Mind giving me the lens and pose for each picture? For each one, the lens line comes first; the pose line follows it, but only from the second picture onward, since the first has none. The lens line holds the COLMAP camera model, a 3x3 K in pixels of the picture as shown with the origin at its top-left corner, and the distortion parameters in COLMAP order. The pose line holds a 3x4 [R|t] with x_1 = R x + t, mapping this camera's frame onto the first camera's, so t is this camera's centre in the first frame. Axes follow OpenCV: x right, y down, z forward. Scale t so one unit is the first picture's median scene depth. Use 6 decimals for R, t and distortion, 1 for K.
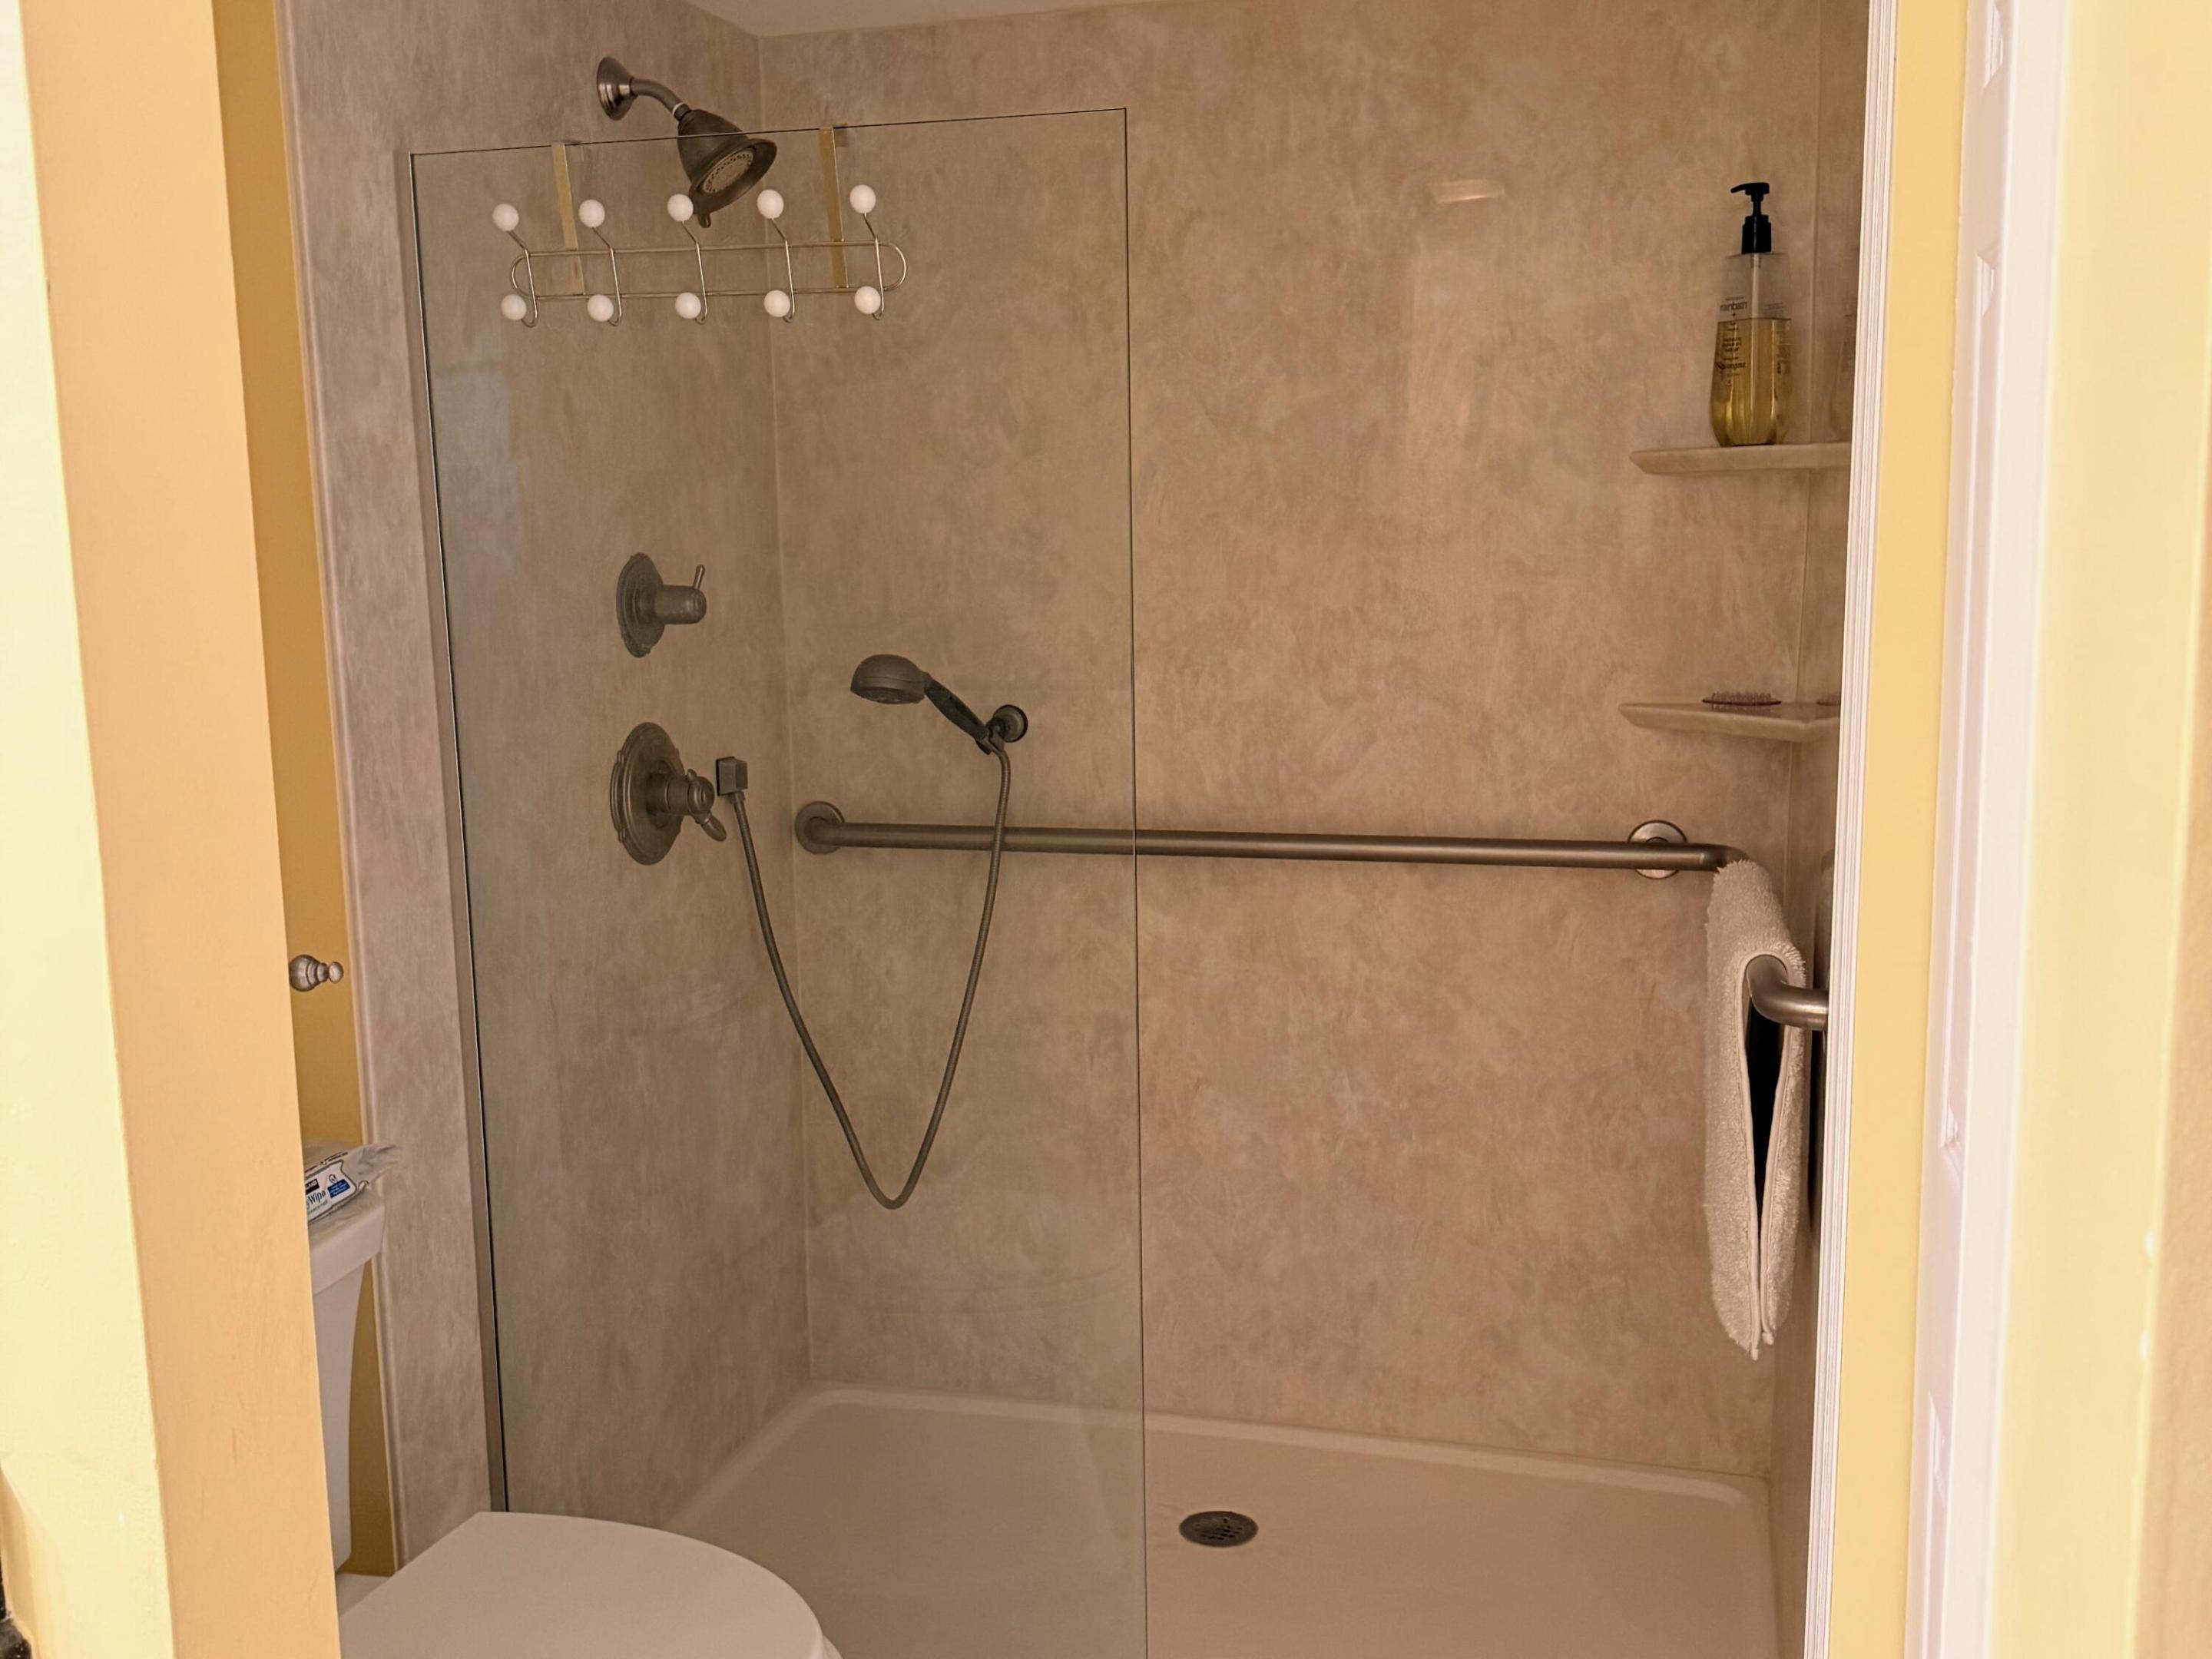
lens RADIAL K [[2050.8, 0, 1095.3], [0, 2050.8, 834.2], [0, 0, 1]] dist [0.188087, -0.411341]
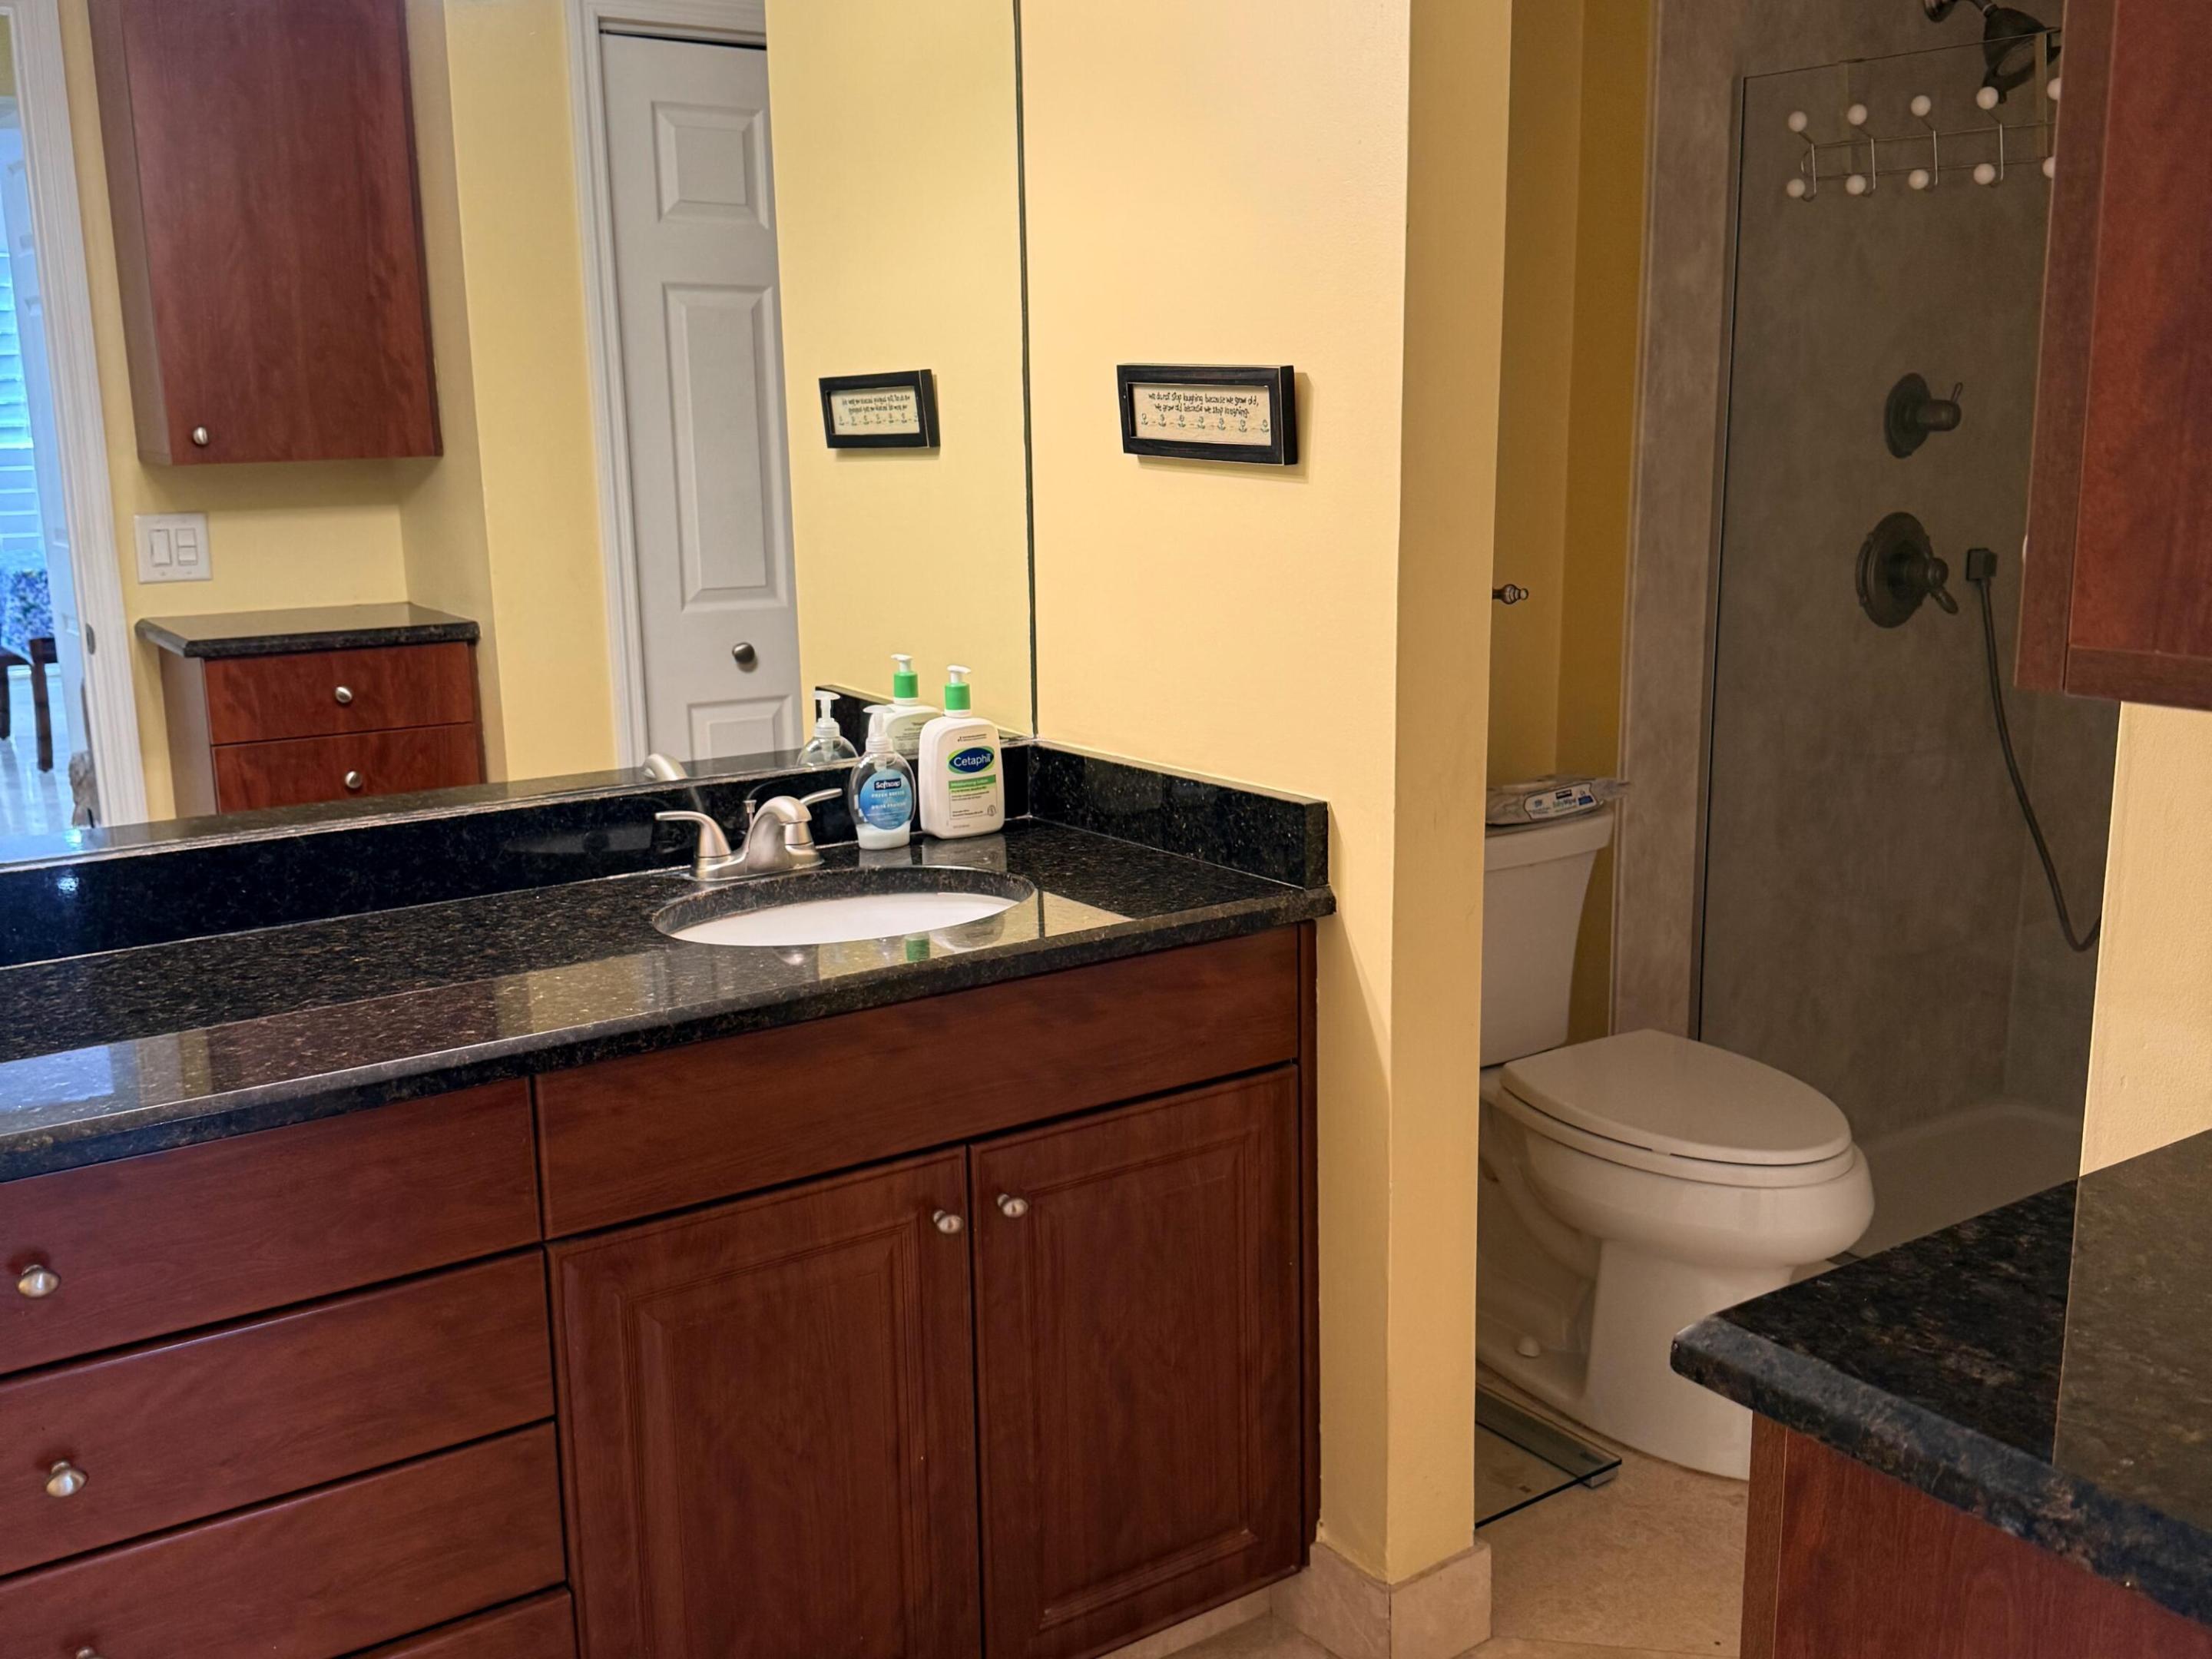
lens RADIAL K [[2050.8, 0, 1095.3], [0, 2050.8, 834.2], [0, 0, 1]] dist [0.188087, -0.411341]
pose [[0.772215, 0.142614, -0.619149, 0.252895], [-0.096837, 0.989516, 0.107146, 0.058367], [0.627939, -0.022783, 0.777929, -0.332735]]
